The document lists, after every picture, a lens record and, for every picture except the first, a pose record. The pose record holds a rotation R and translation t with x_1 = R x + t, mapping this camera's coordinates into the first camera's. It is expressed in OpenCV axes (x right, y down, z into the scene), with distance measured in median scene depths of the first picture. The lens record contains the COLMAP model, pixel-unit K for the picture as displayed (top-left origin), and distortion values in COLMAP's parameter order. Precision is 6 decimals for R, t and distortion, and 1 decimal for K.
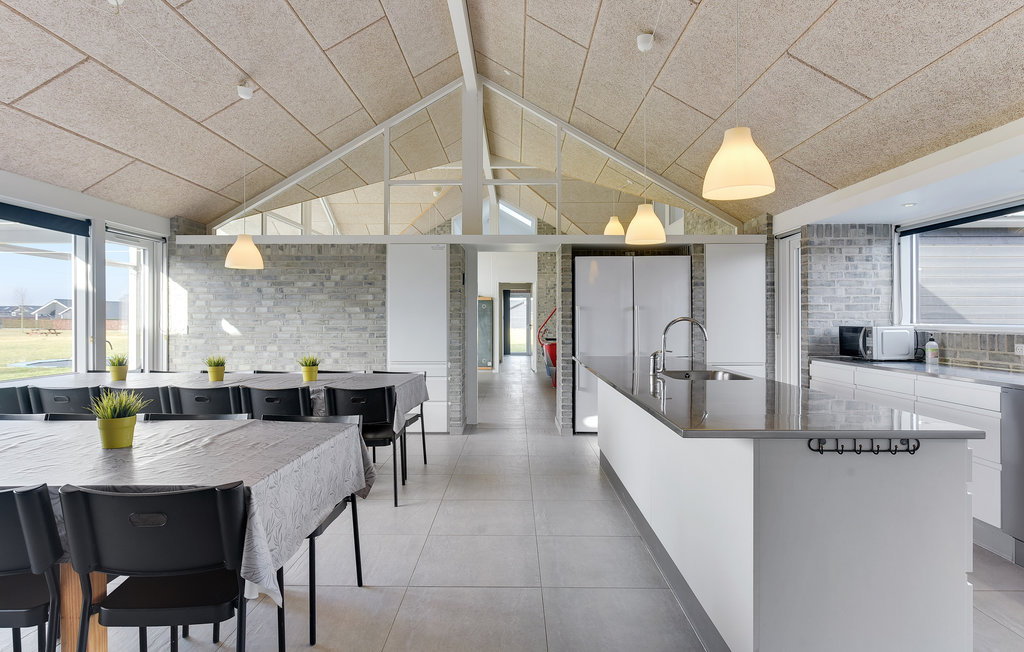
lens RADIAL K [[586.6, 0, 511.6], [0, 586.6, 328.7], [0, 0, 1]] dist [-0.008422, 0.000714]
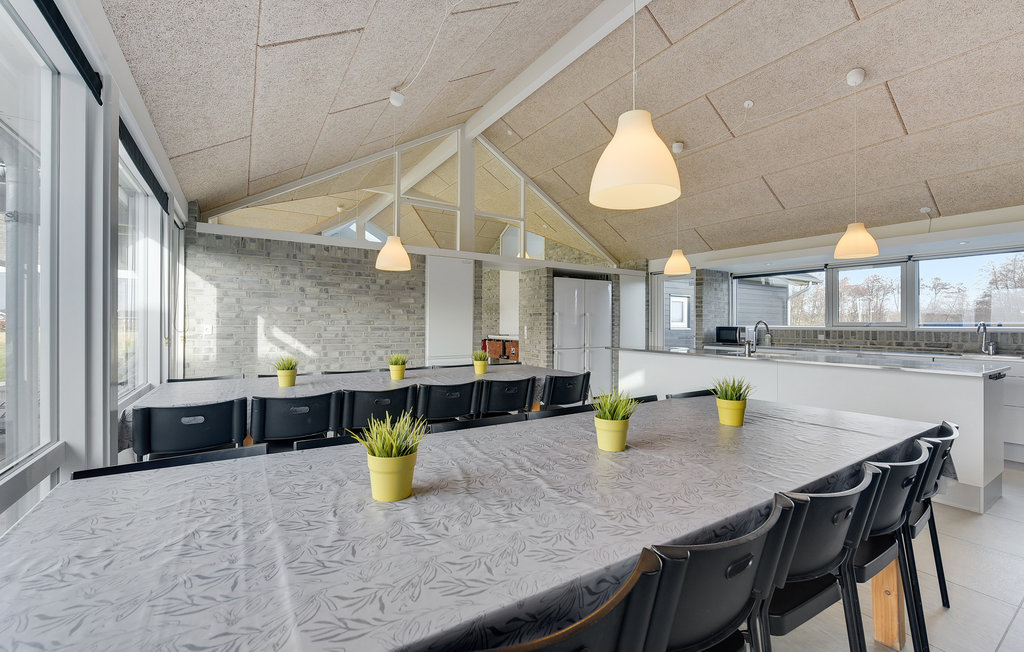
lens RADIAL K [[432.5, 0, 512.2], [0, 432.5, 324.0], [0, 0, 1]] dist [-0.003239, -0.000122]
pose [[0.826275, 0.004974, 0.563245, -0.549644], [-0.000611, 0.999968, -0.007935, -0.002216], [-0.563266, 0.006212, 0.826252, 0.203525]]
